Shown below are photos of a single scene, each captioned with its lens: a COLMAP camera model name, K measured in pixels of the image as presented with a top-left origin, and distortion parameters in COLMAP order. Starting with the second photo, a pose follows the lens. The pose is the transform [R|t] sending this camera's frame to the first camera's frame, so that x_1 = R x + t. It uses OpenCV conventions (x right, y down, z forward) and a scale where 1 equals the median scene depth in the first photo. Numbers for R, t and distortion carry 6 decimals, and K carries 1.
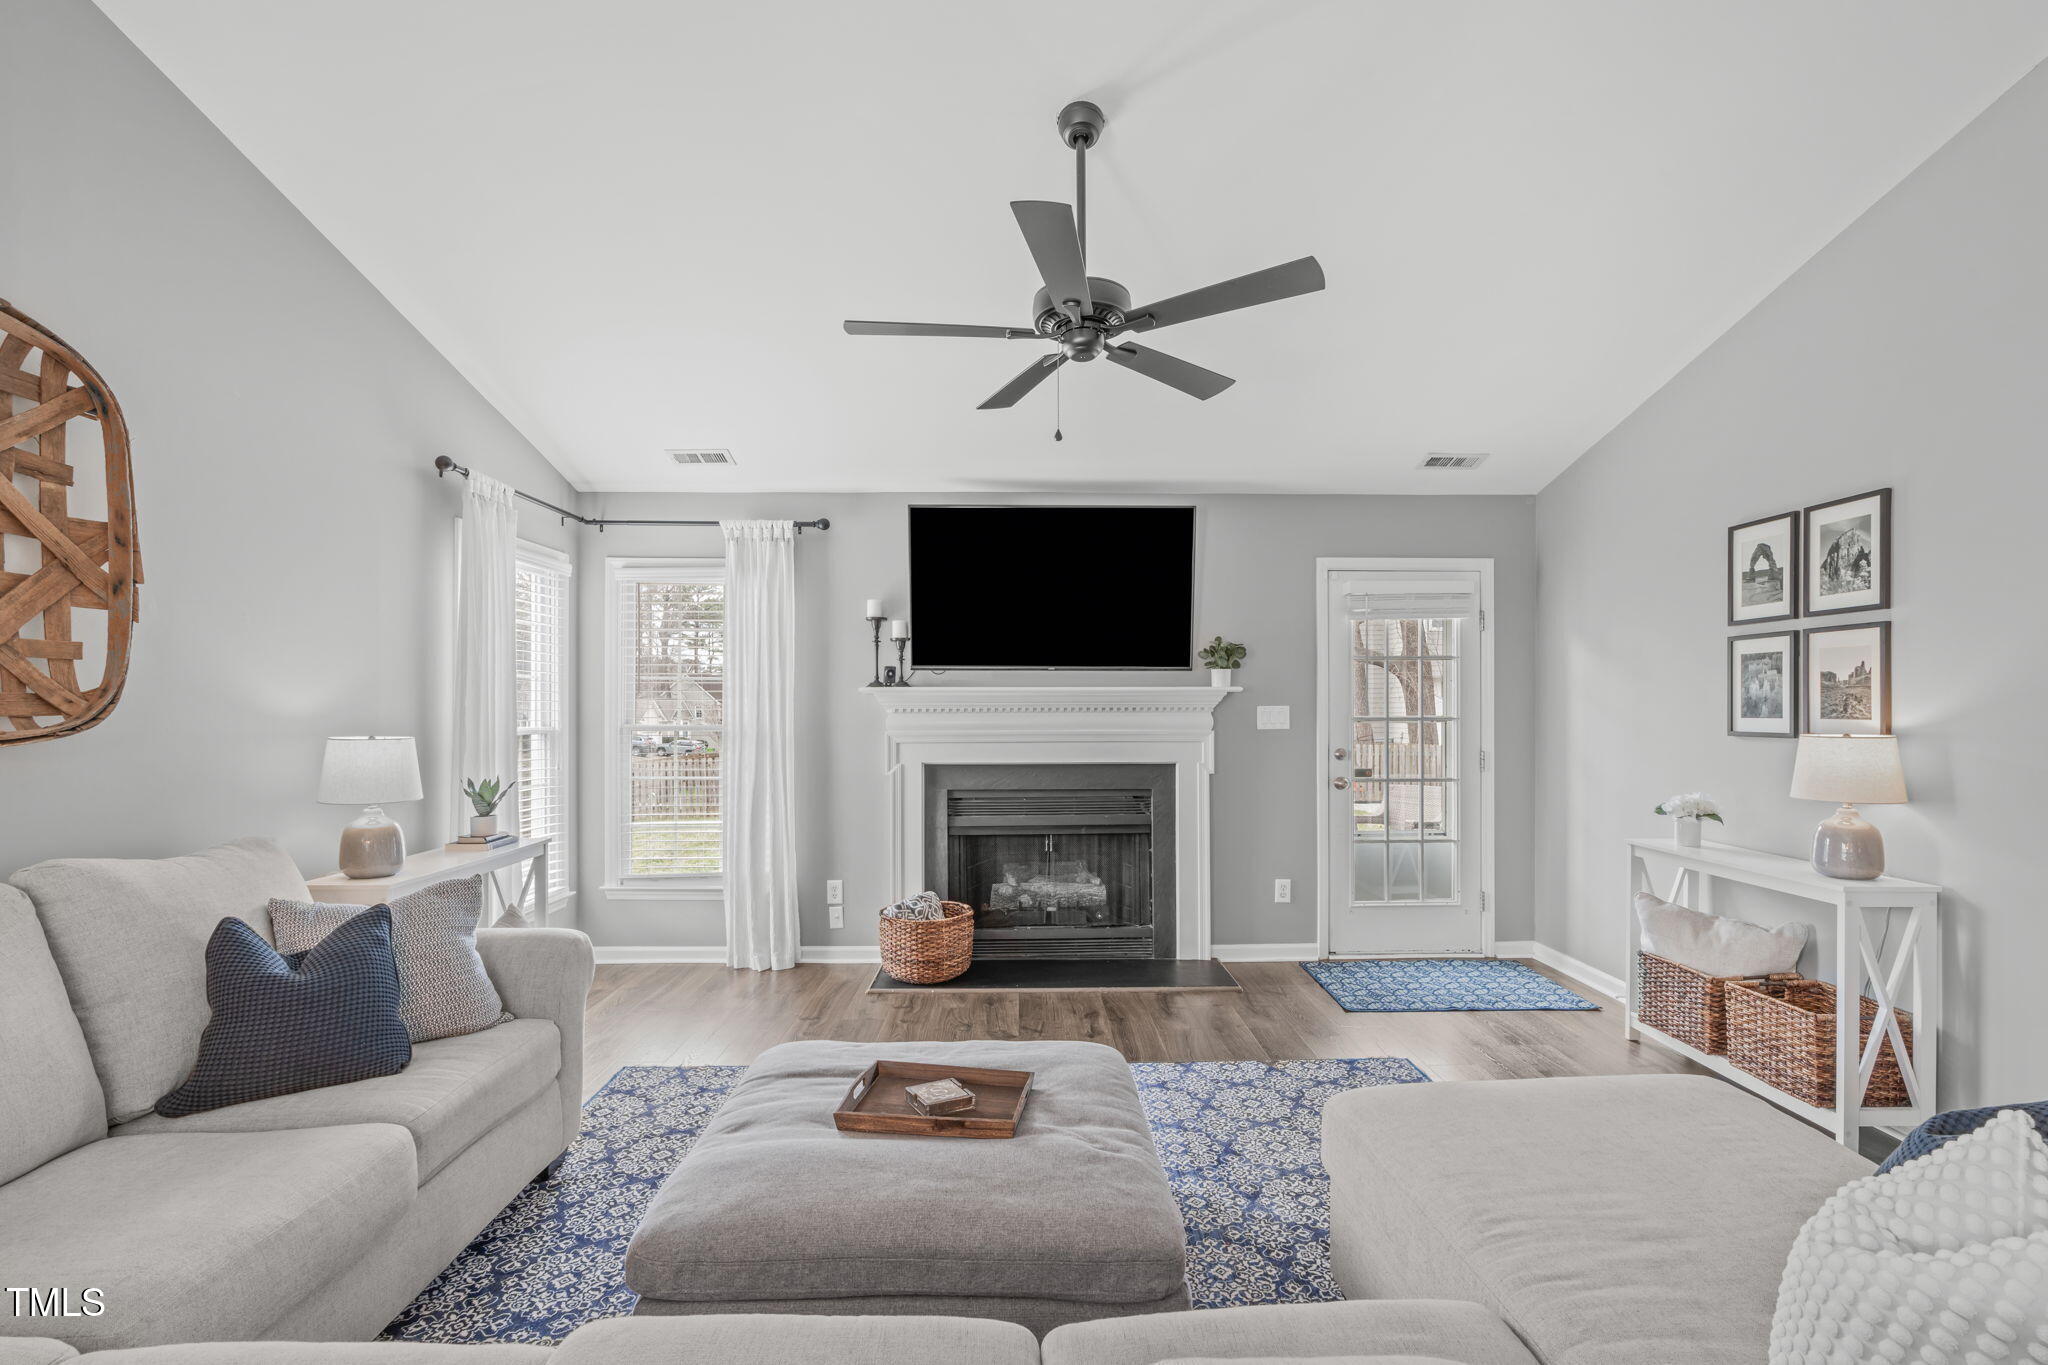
lens RADIAL K [[918.2, 0, 1024.2], [0, 918.2, 713.7], [0, 0, 1]] dist [-0.012511, 0.004572]
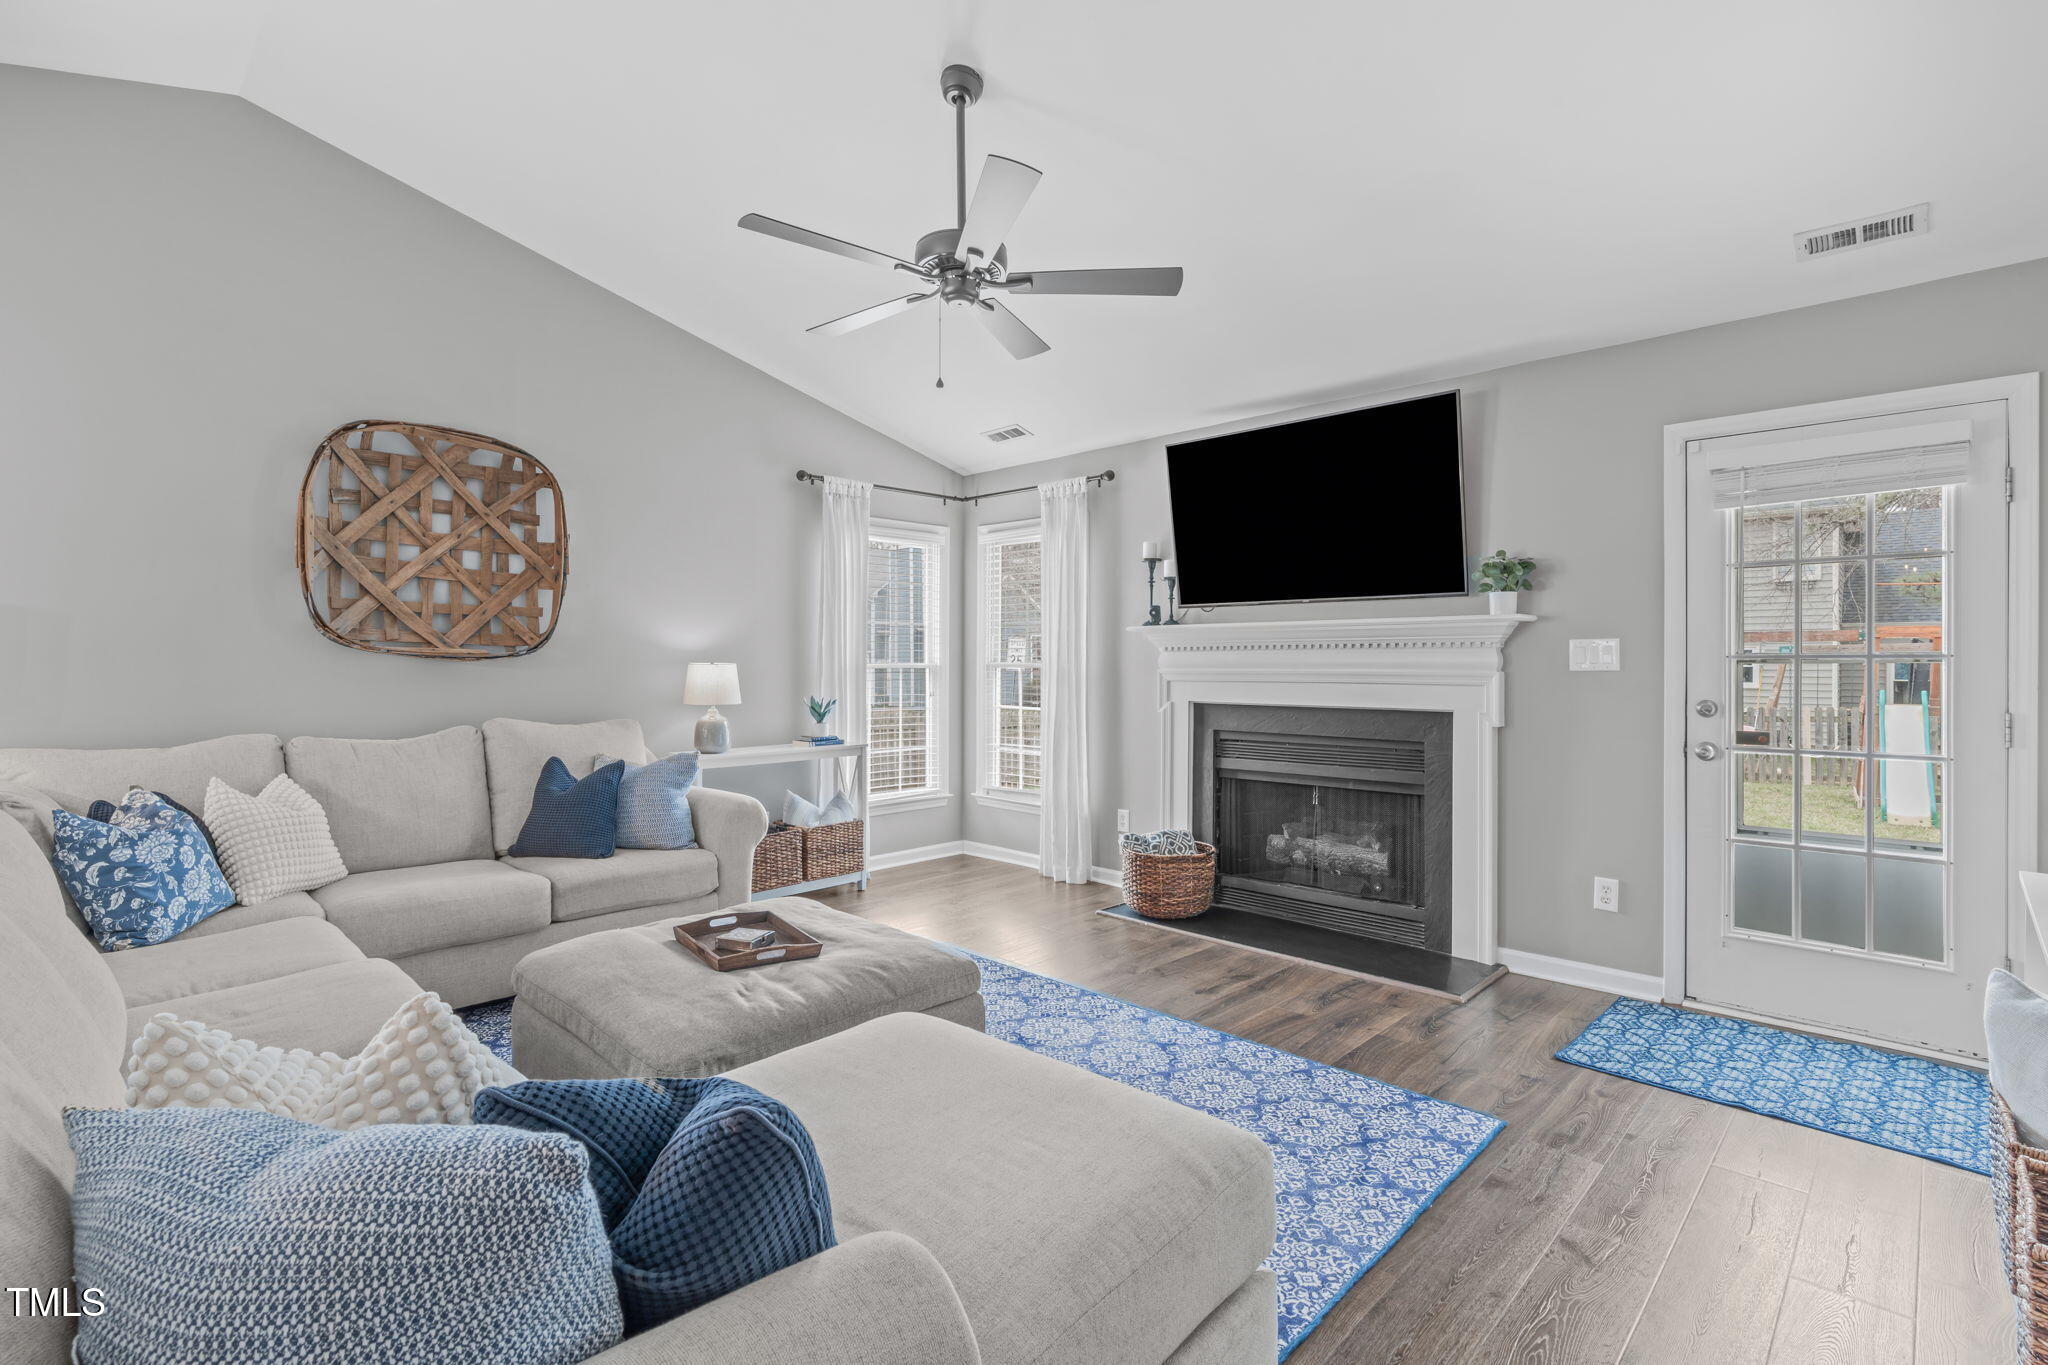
lens RADIAL K [[918.2, 0, 1005.7], [0, 918.2, 669.9], [0, 0, 1]] dist [-0.012511, 0.004572]
pose [[0.706773, 0.009093, -0.707381, 0.470852], [-0.006906, 0.999958, 0.005953, 0.015653], [0.707406, 0.000678, 0.706807, 0.159578]]
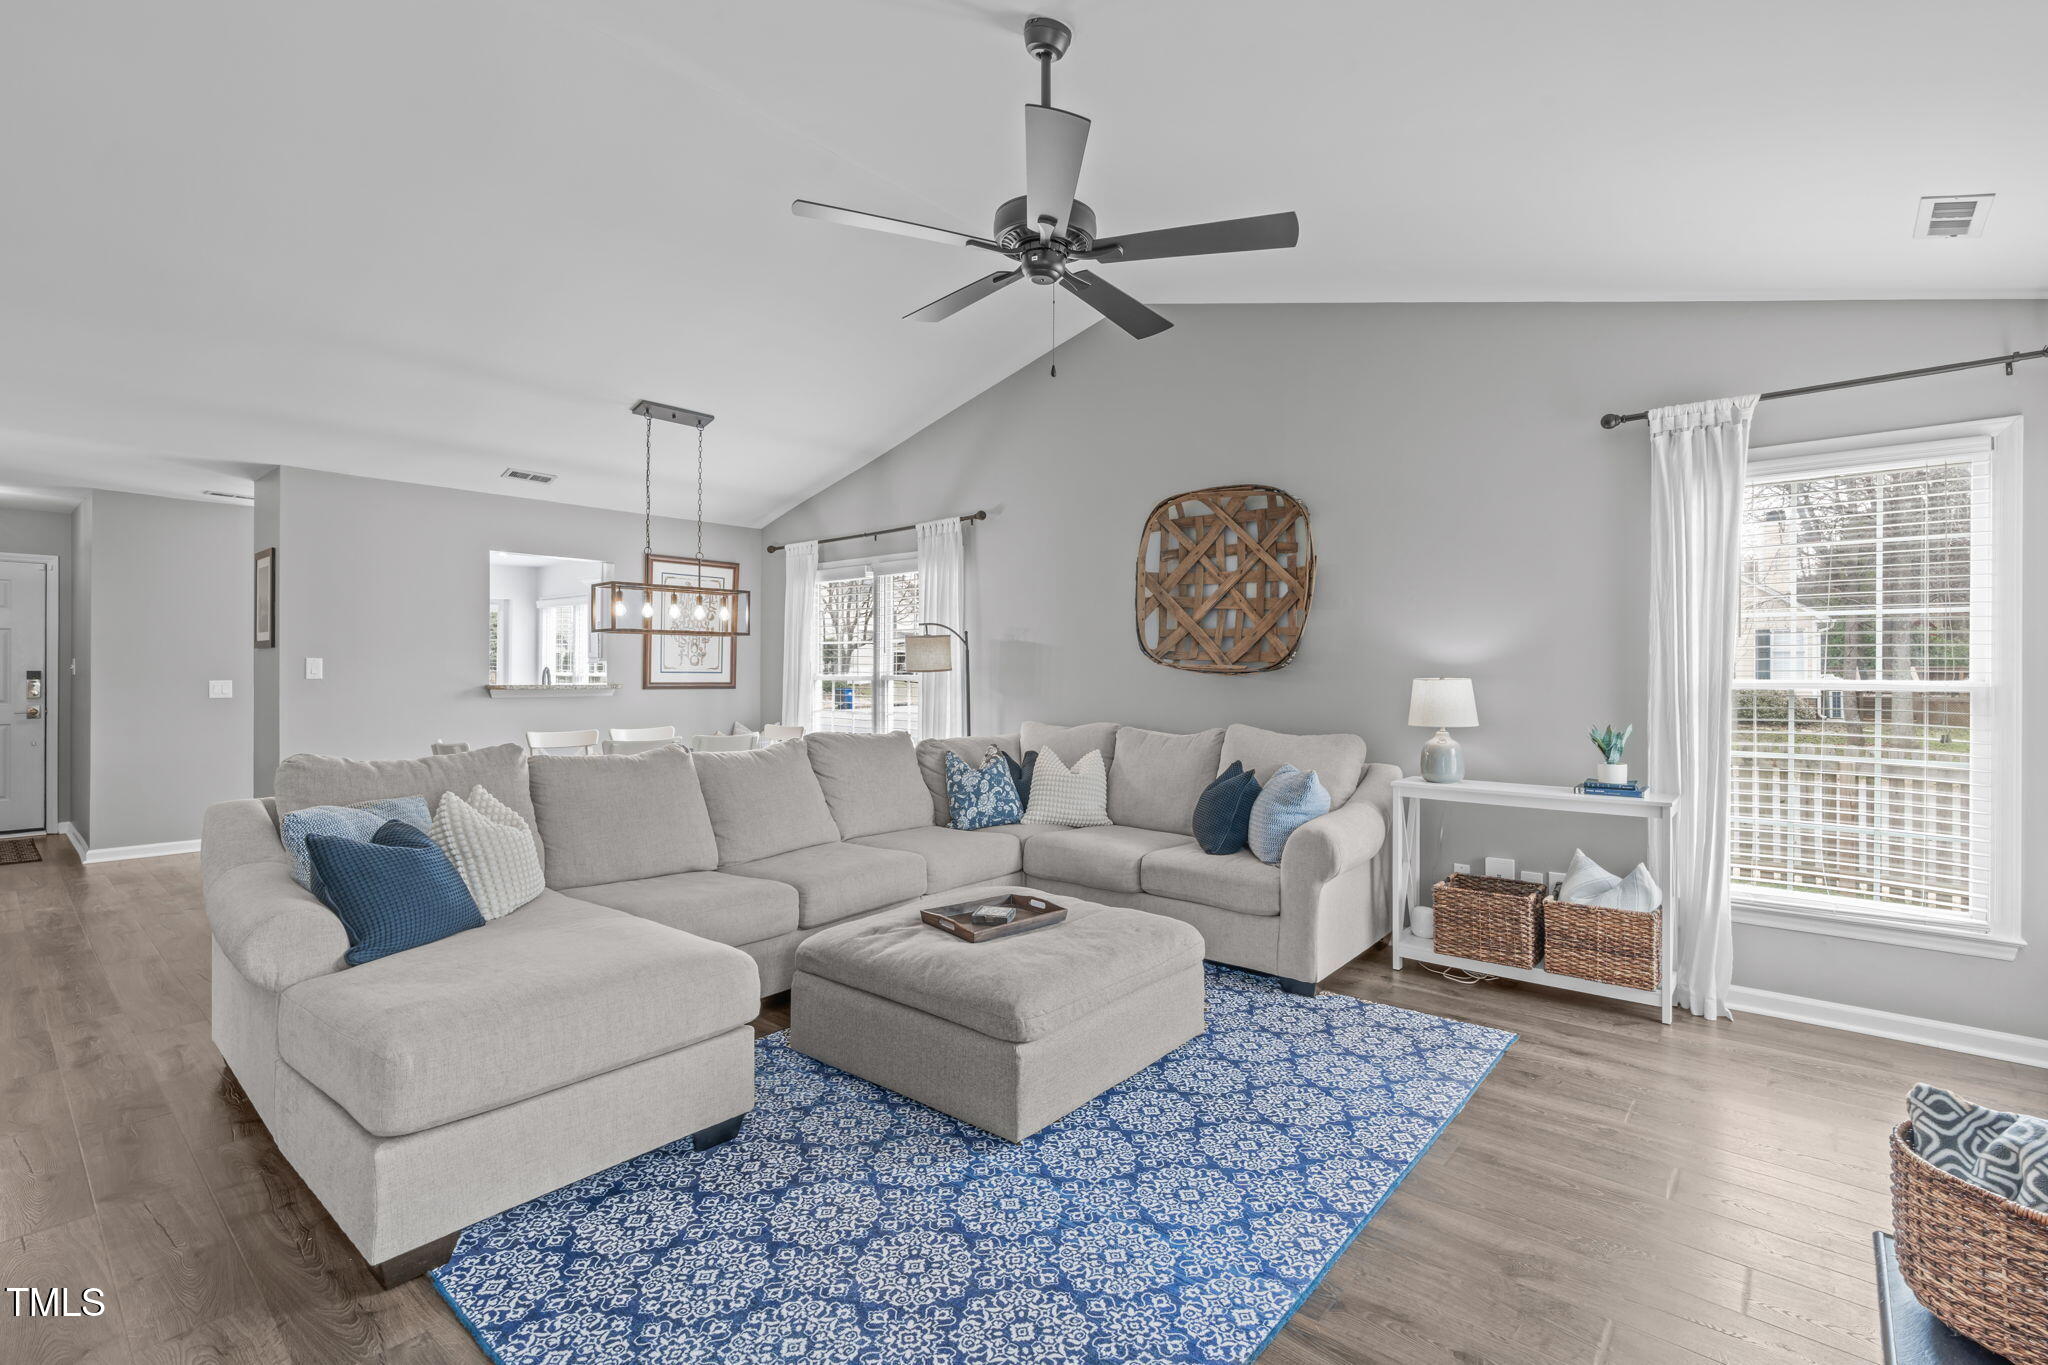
lens RADIAL K [[918.2, 0, 1037.0], [0, 918.2, 670.3], [0, 0, 1]] dist [-0.012511, 0.004572]
pose [[-0.643635, -0.003749, -0.765323, 0.441967], [-0.007460, 0.999971, 0.001375, 0.010670], [0.765296, 0.006595, -0.643644, 0.892266]]
